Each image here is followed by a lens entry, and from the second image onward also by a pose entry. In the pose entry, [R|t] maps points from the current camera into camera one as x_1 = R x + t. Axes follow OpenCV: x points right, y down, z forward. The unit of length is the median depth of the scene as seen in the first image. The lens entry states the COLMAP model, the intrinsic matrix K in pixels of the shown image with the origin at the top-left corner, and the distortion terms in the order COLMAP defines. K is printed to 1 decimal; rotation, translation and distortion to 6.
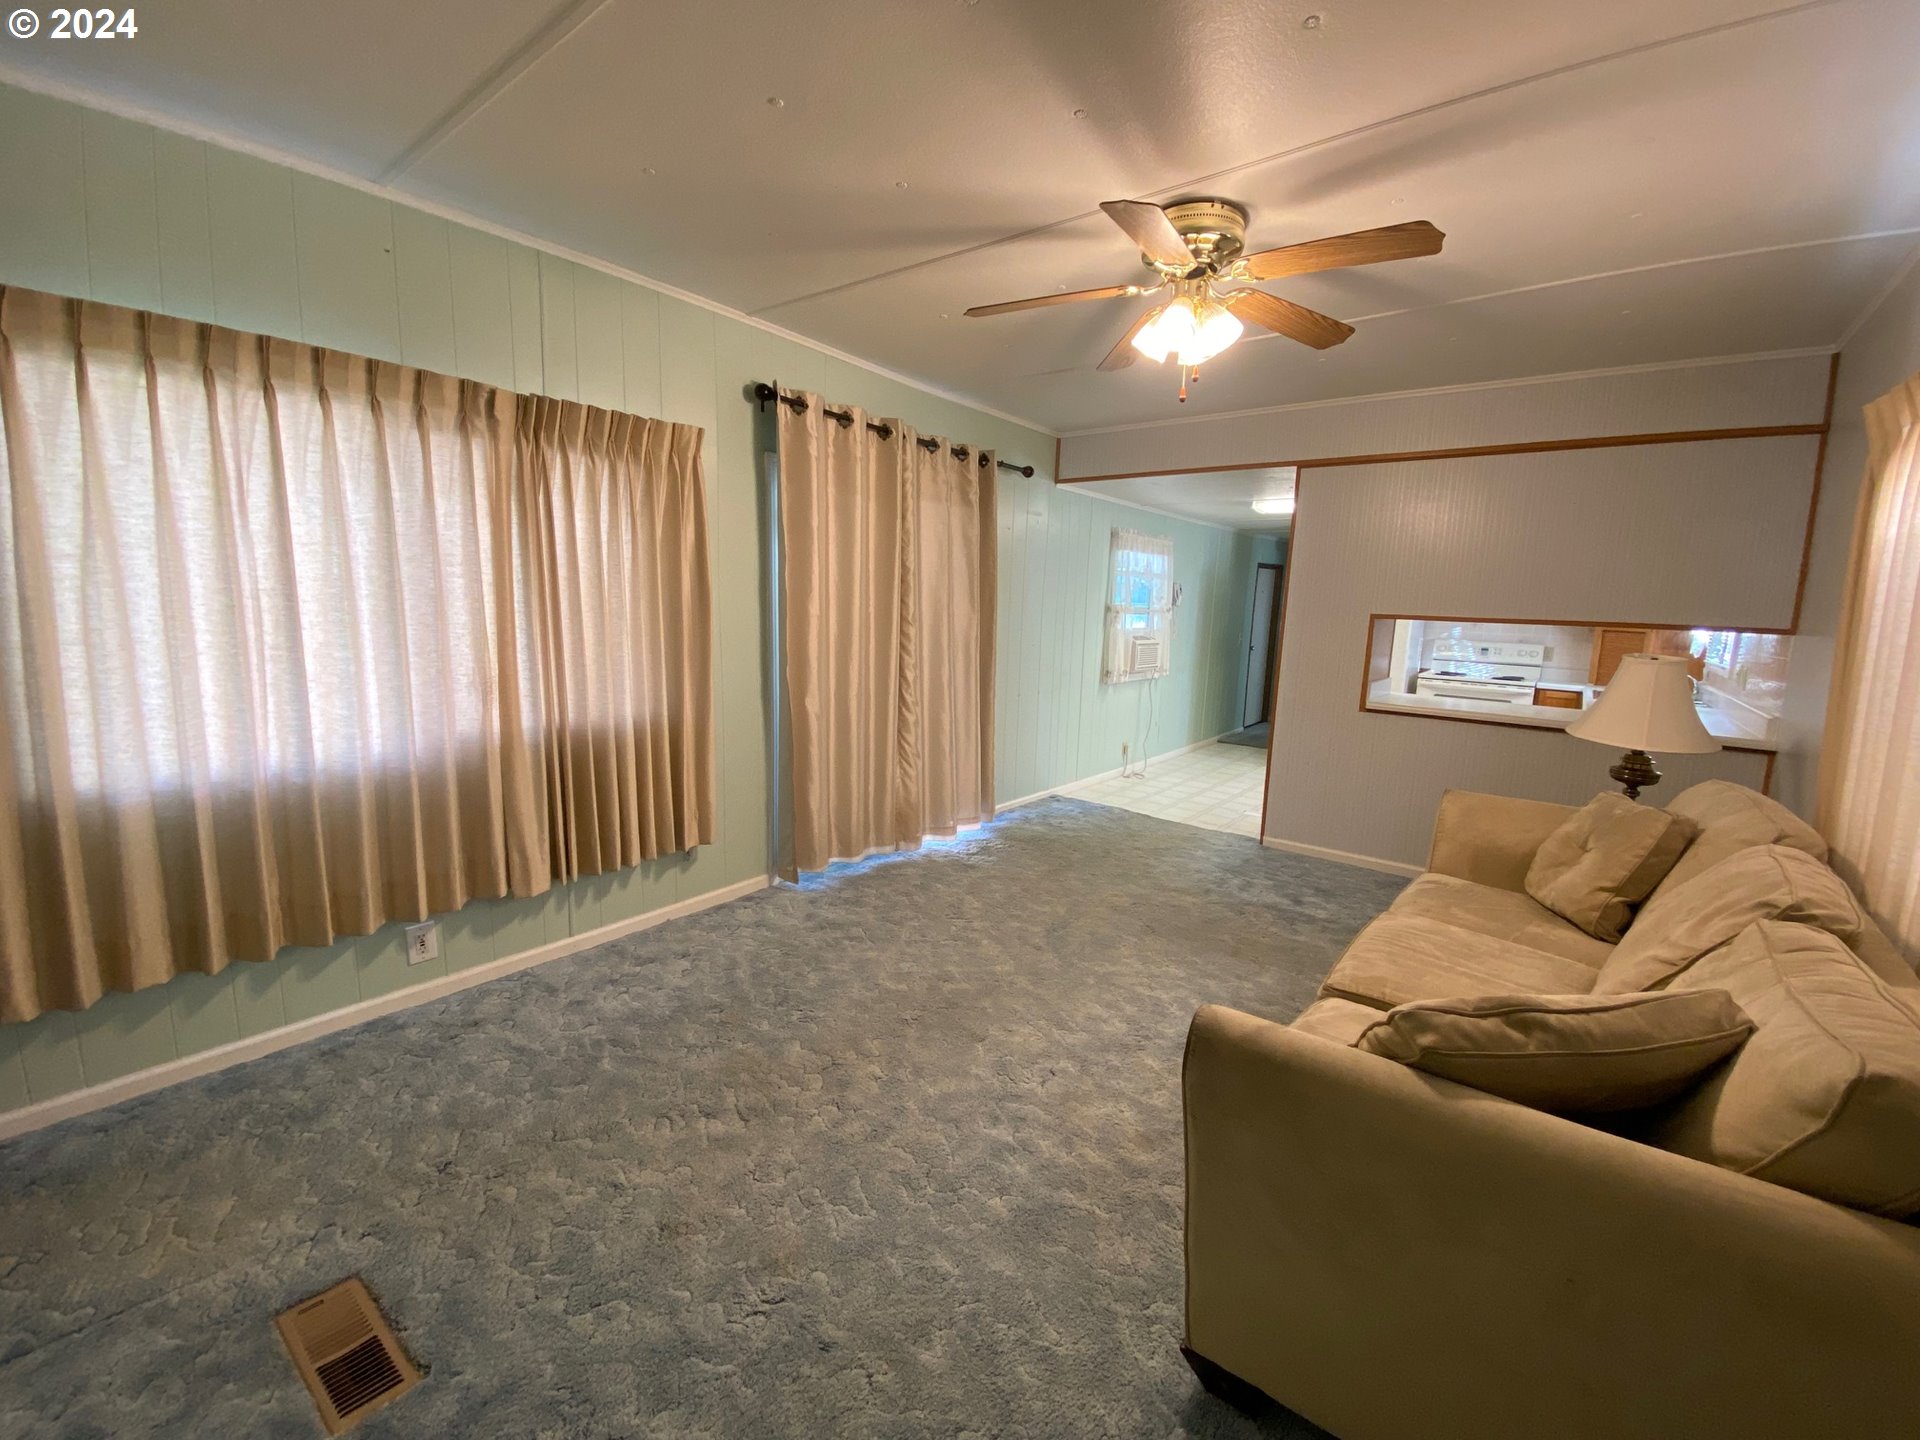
lens RADIAL K [[772.4, 0, 971.2], [0, 772.4, 706.7], [0, 0, 1]] dist [0.001076, -0.009236]
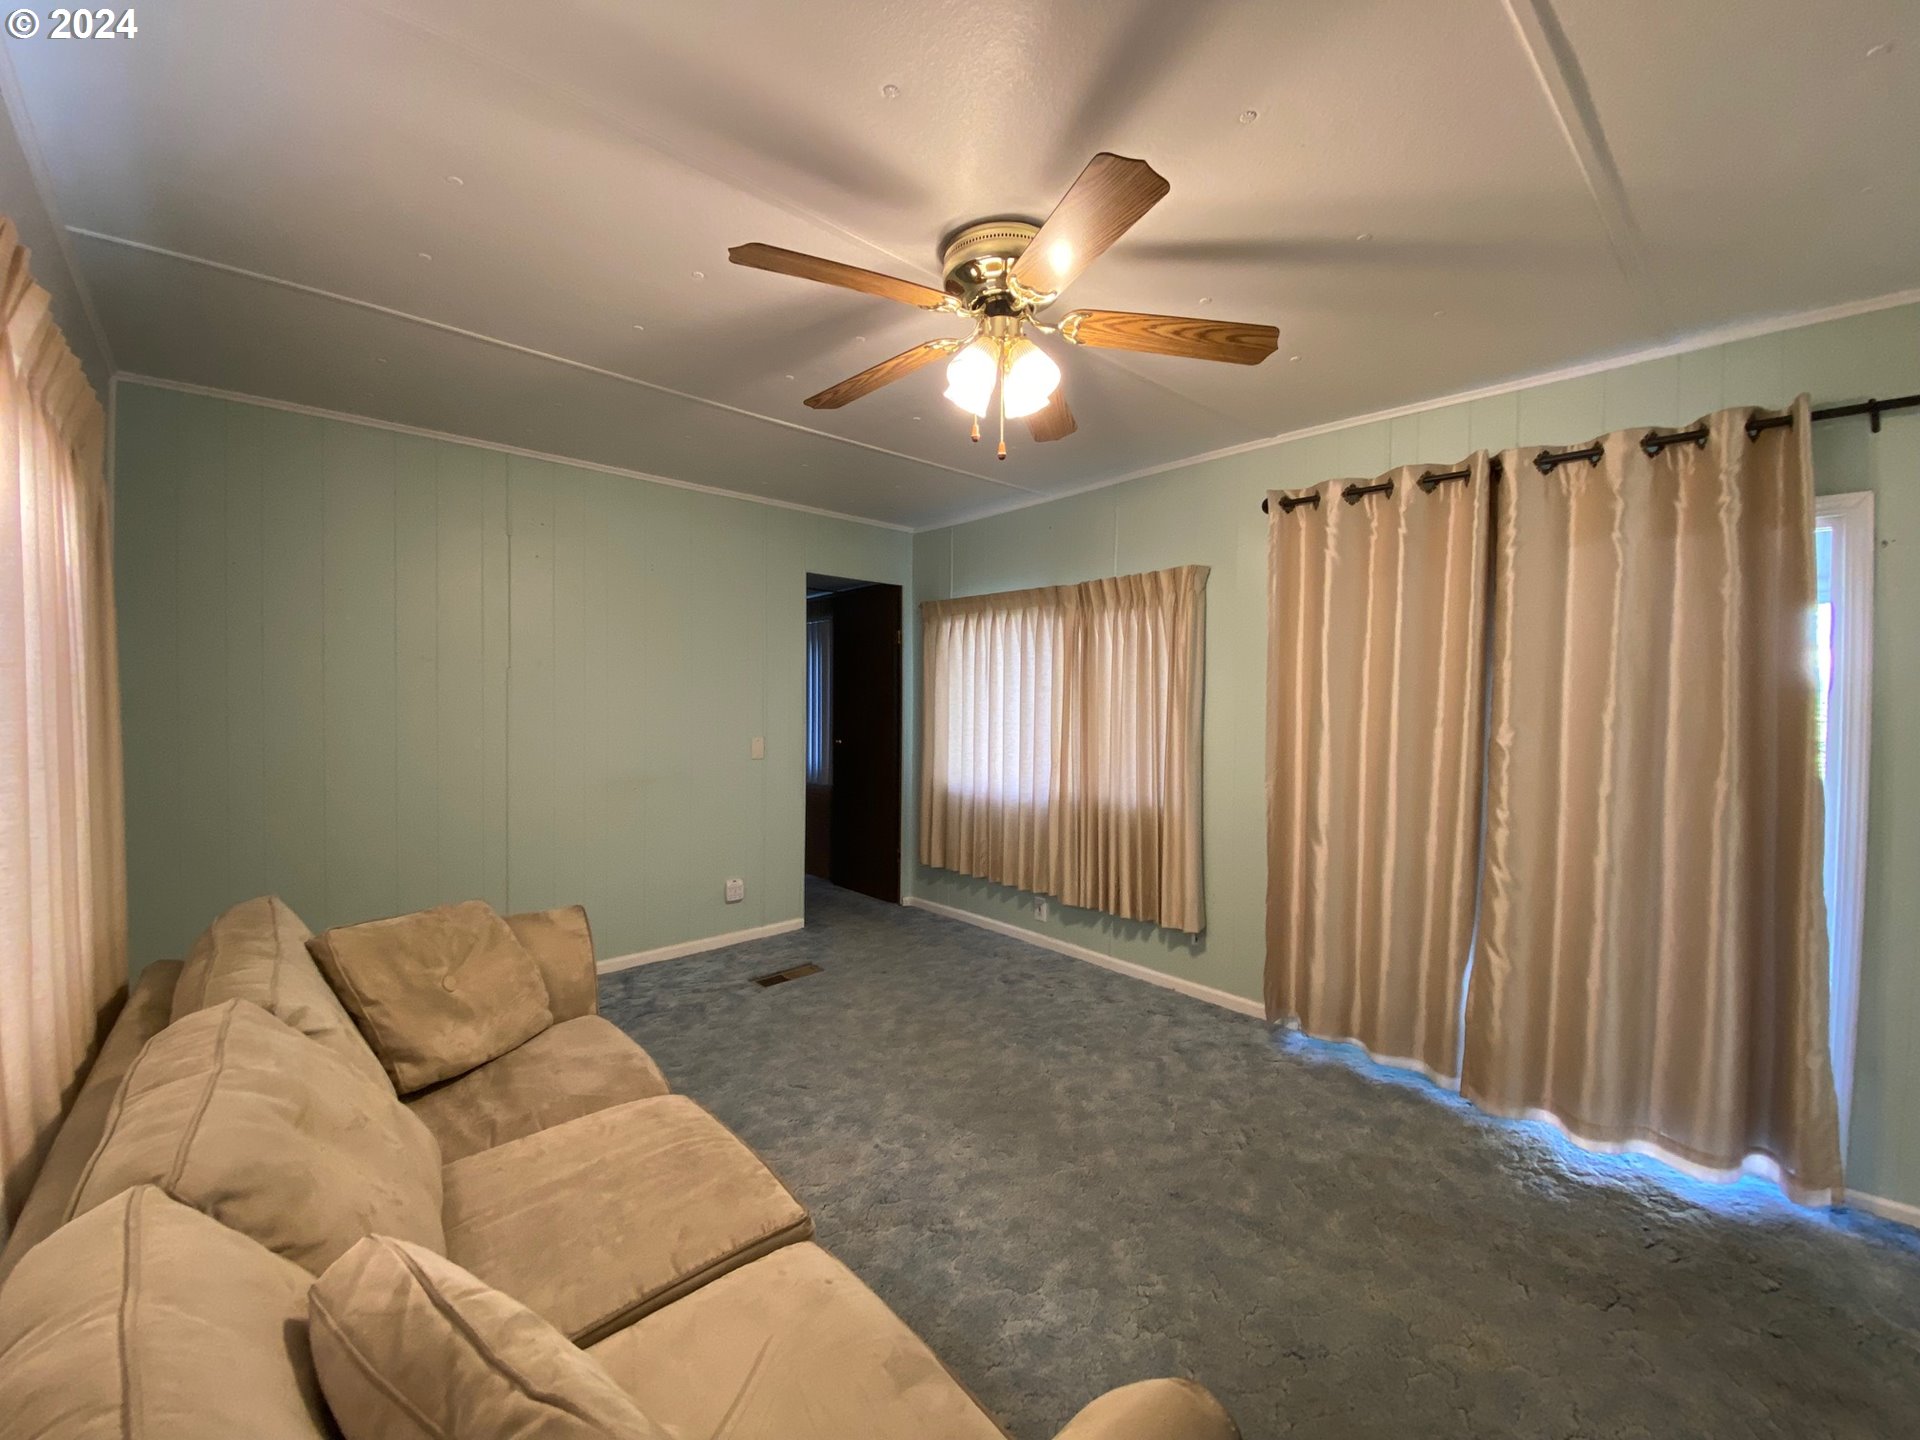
lens RADIAL K [[772.4, 0, 956.8], [0, 772.4, 714.4], [0, 0, 1]] dist [0.001076, -0.009236]
pose [[-0.174064, 0.000525, -0.984734, 0.767242], [-0.142691, 0.989432, 0.025750, -0.105079], [0.974341, 0.144995, -0.172150, 0.812246]]
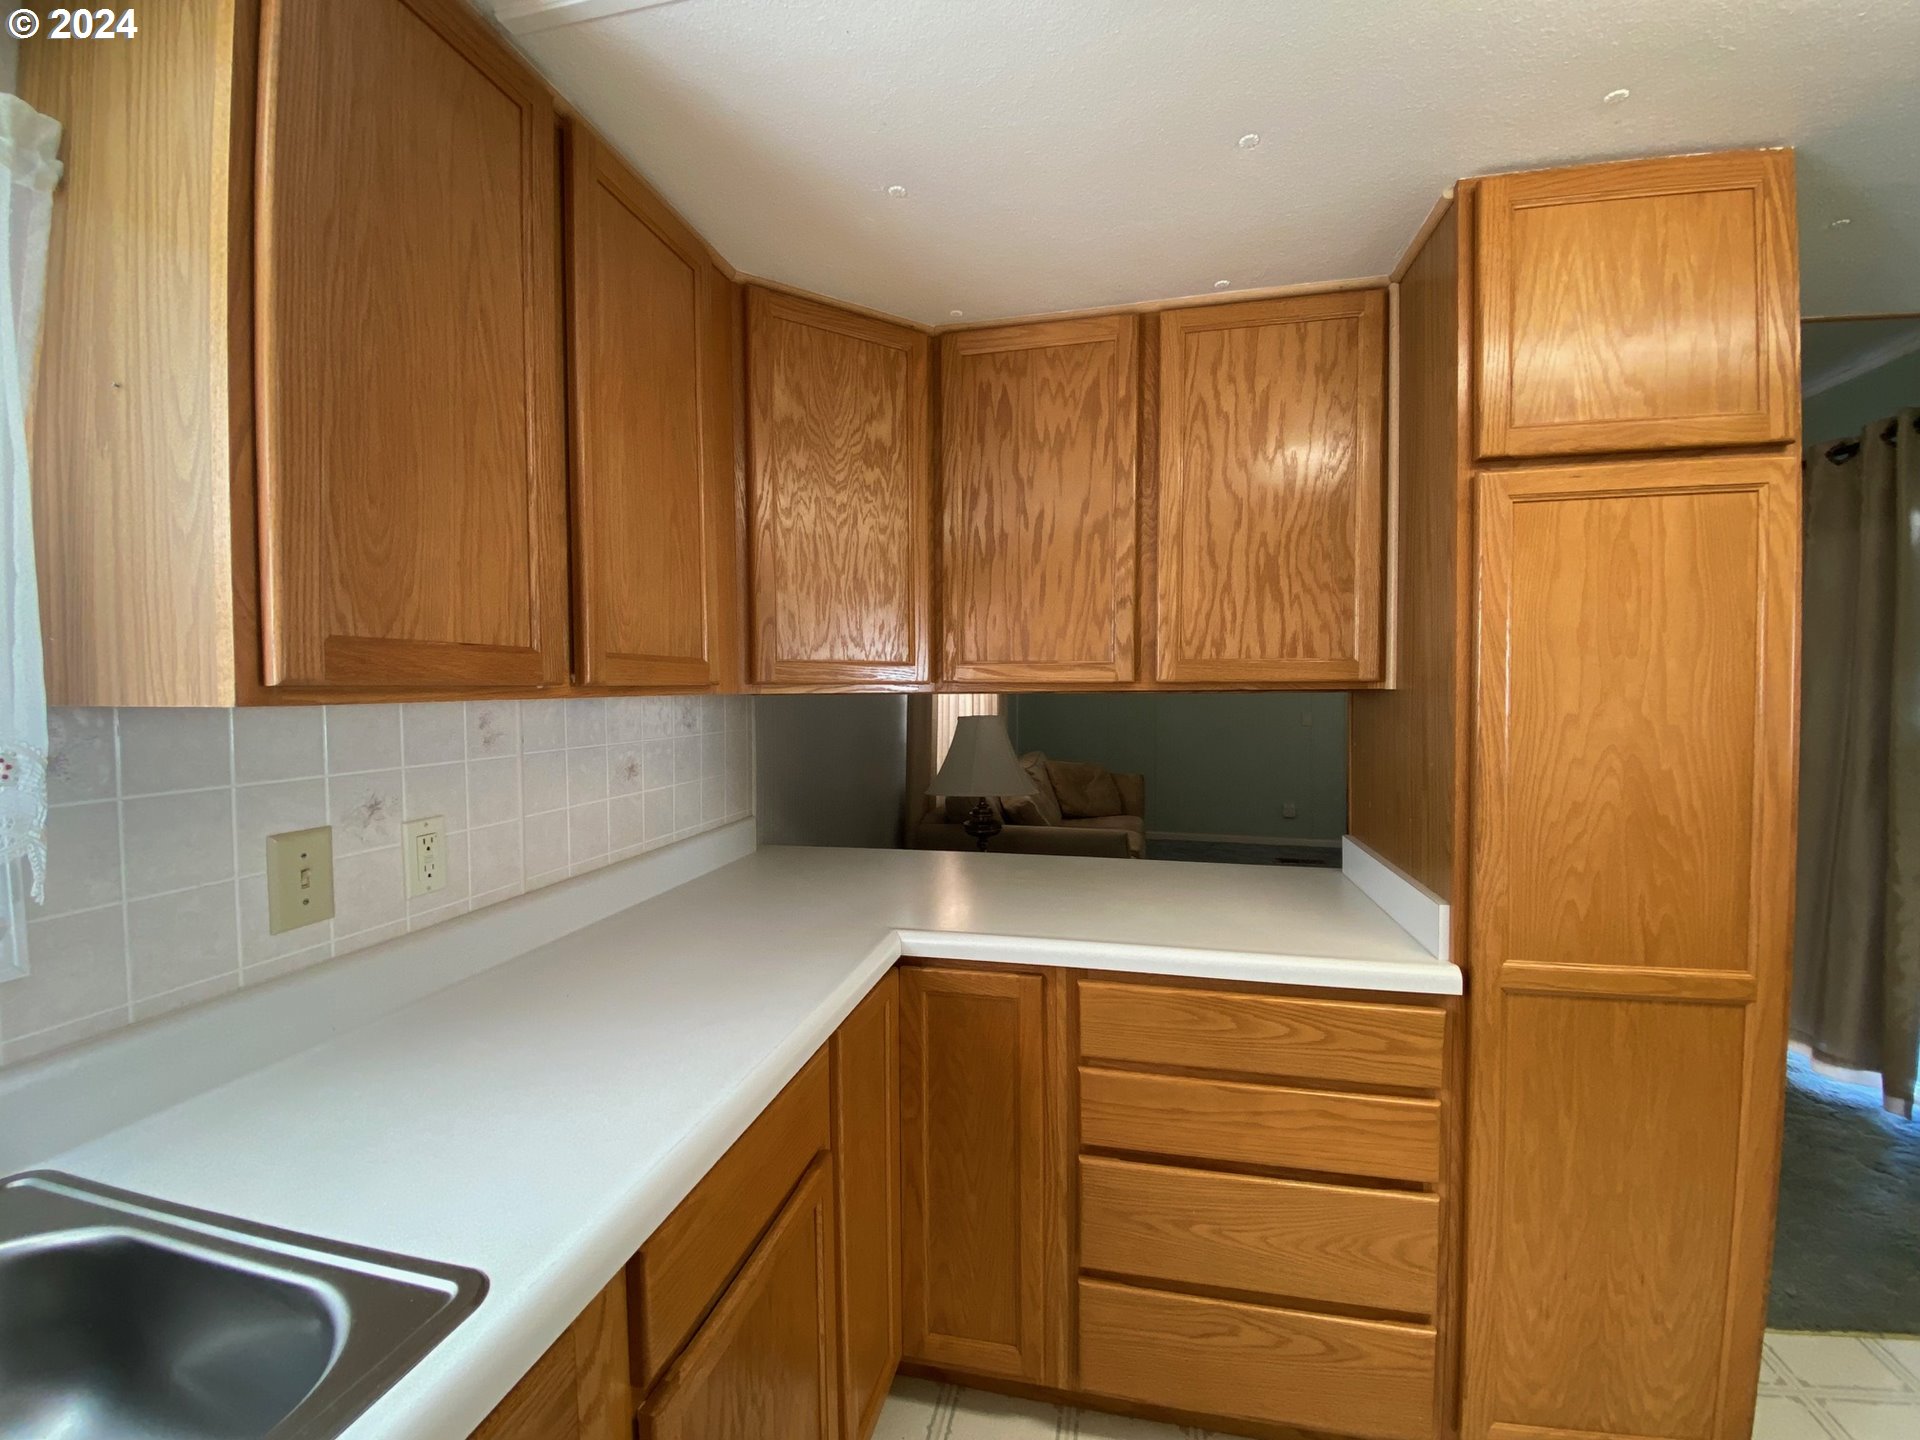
lens RADIAL K [[772.4, 0, 949.6], [0, 772.4, 716.6], [0, 0, 1]] dist [0.001076, -0.009236]
pose [[-0.898505, -0.014611, -0.438721, 1.174272], [-0.087724, 0.985262, 0.146847, -0.184727], [0.430109, 0.170429, -0.886544, 1.660243]]
